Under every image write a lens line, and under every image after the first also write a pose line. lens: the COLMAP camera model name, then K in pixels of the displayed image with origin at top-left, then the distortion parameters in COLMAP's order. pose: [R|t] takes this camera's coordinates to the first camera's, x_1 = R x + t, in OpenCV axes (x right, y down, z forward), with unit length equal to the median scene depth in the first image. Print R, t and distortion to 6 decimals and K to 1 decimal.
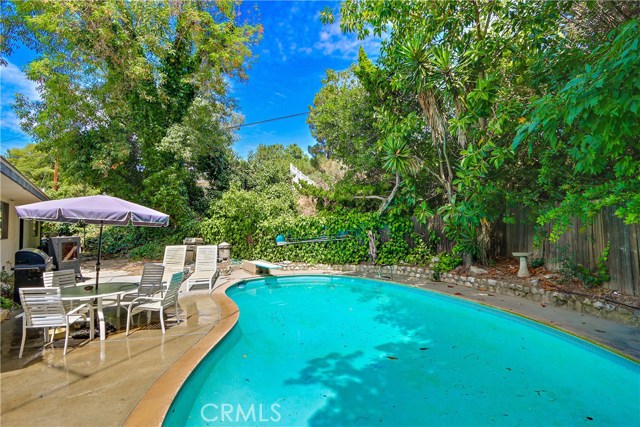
lens RADIAL K [[299.1, 0, 319.6], [0, 299.1, 214.1], [0, 0, 1]] dist [-0.003048, 0.001928]
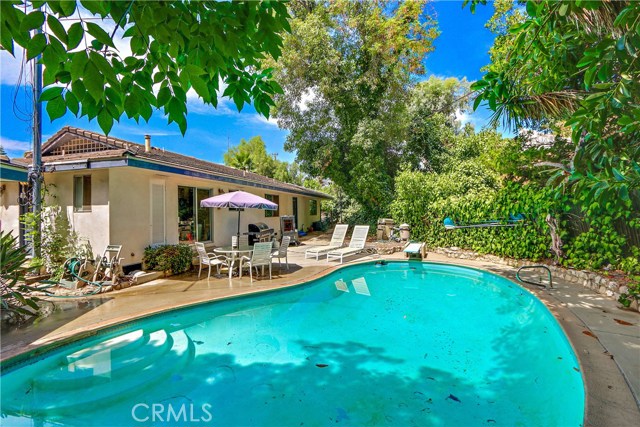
lens RADIAL K [[299.1, 0, 319.8], [0, 299.1, 213.8], [0, 0, 1]] dist [-0.003048, 0.001928]
pose [[0.563421, 0.009329, -0.826117, 0.404694], [0.048979, 0.997800, 0.044672, 0.000099], [0.824717, -0.065632, 0.561724, 0.193034]]
